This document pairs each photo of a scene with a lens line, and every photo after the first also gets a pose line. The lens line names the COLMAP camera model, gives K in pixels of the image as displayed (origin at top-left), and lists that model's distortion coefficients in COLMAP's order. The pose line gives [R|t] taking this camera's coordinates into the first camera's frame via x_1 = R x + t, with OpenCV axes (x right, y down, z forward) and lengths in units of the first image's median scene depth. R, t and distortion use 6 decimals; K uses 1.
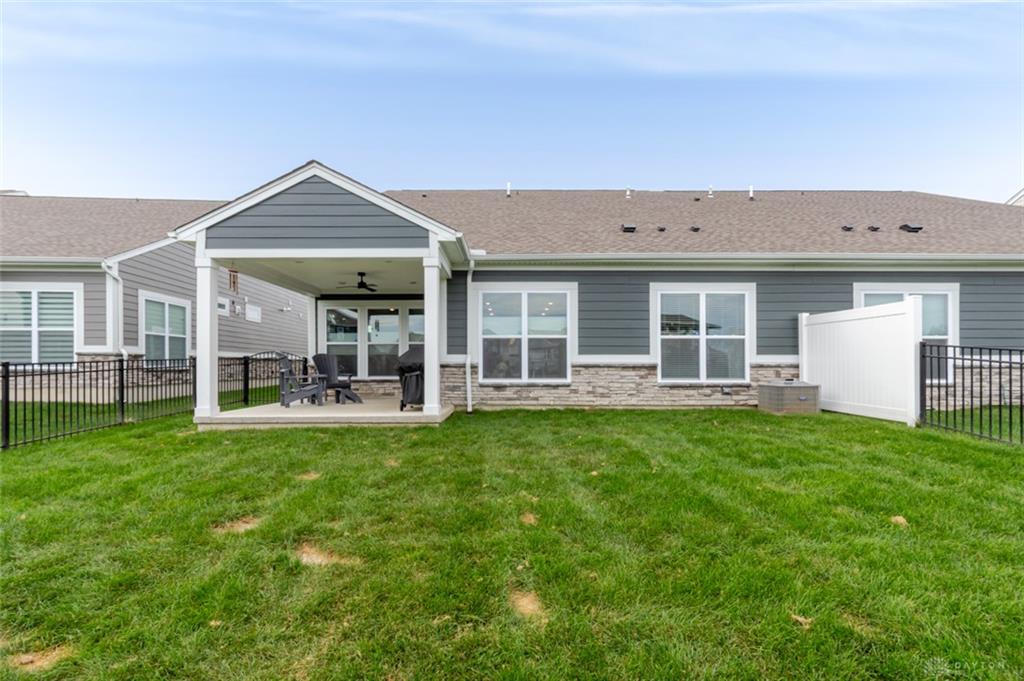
lens RADIAL K [[463.2, 0, 510.2], [0, 463.2, 367.1], [0, 0, 1]] dist [-0.000403, 0.000006]
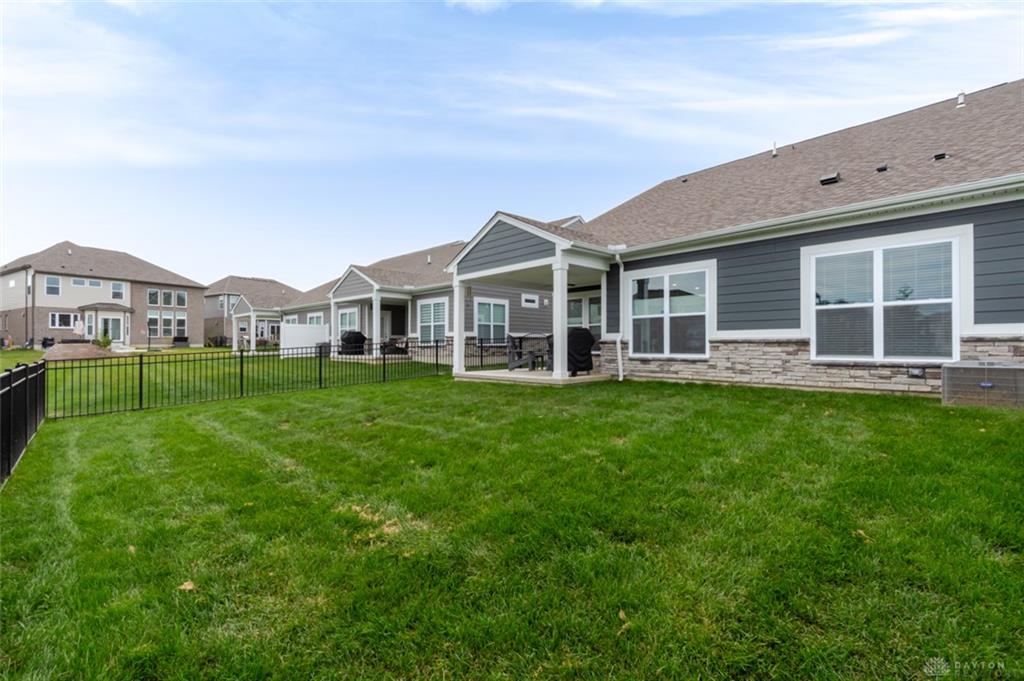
lens RADIAL K [[463.8, 0, 512.0], [0, 463.8, 340.5], [0, 0, 1]] dist [0.001291, 0.000458]
pose [[0.671188, -0.009524, -0.741226, 0.595898], [0.004470, 0.999951, -0.008801, 0.001860], [0.741273, 0.002594, 0.671198, -0.007596]]
